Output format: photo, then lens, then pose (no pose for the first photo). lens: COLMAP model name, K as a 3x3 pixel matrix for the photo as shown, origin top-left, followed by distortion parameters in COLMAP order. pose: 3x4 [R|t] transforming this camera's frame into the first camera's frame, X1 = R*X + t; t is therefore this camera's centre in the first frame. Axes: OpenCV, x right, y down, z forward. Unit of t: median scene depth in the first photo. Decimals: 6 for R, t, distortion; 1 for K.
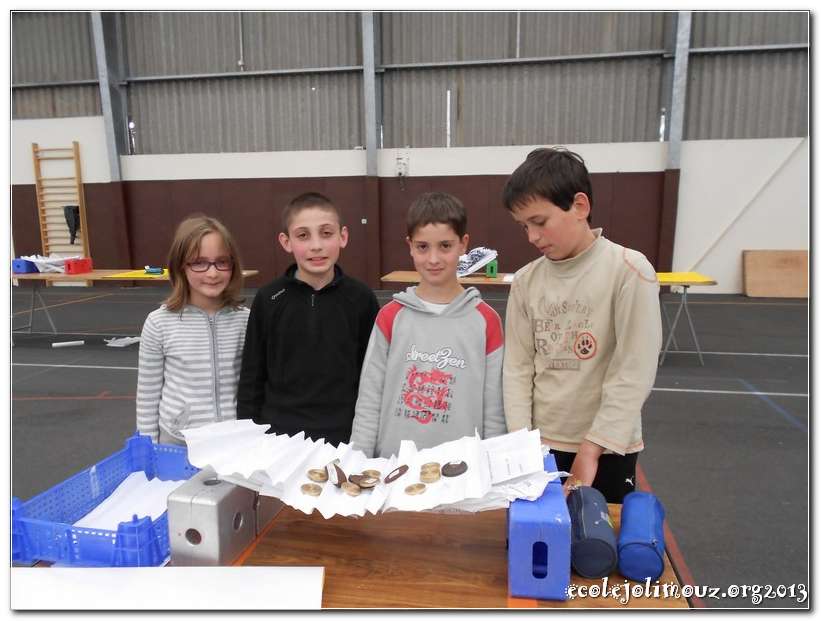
lens RADIAL K [[617.6, 0, 397.6], [0, 617.6, 319.7], [0, 0, 1]] dist [0.002278, -0.015509]
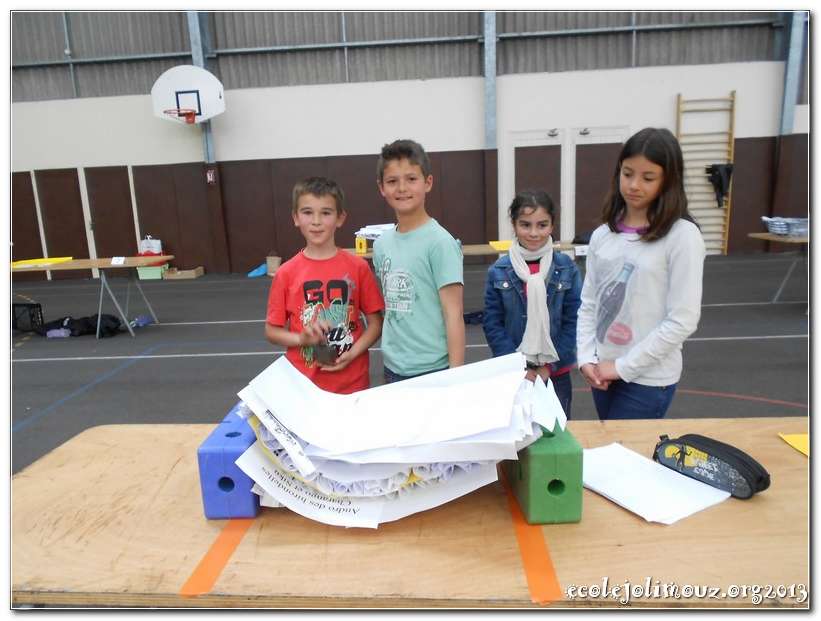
lens RADIAL K [[617.6, 0, 403.5], [0, 617.6, 314.9], [0, 0, 1]] dist [0.002278, -0.015509]
pose [[0.990003, -0.062018, 0.126680, -1.153557], [0.059031, 0.997885, 0.027201, -0.020140], [-0.128099, -0.019451, 0.991571, 0.182105]]
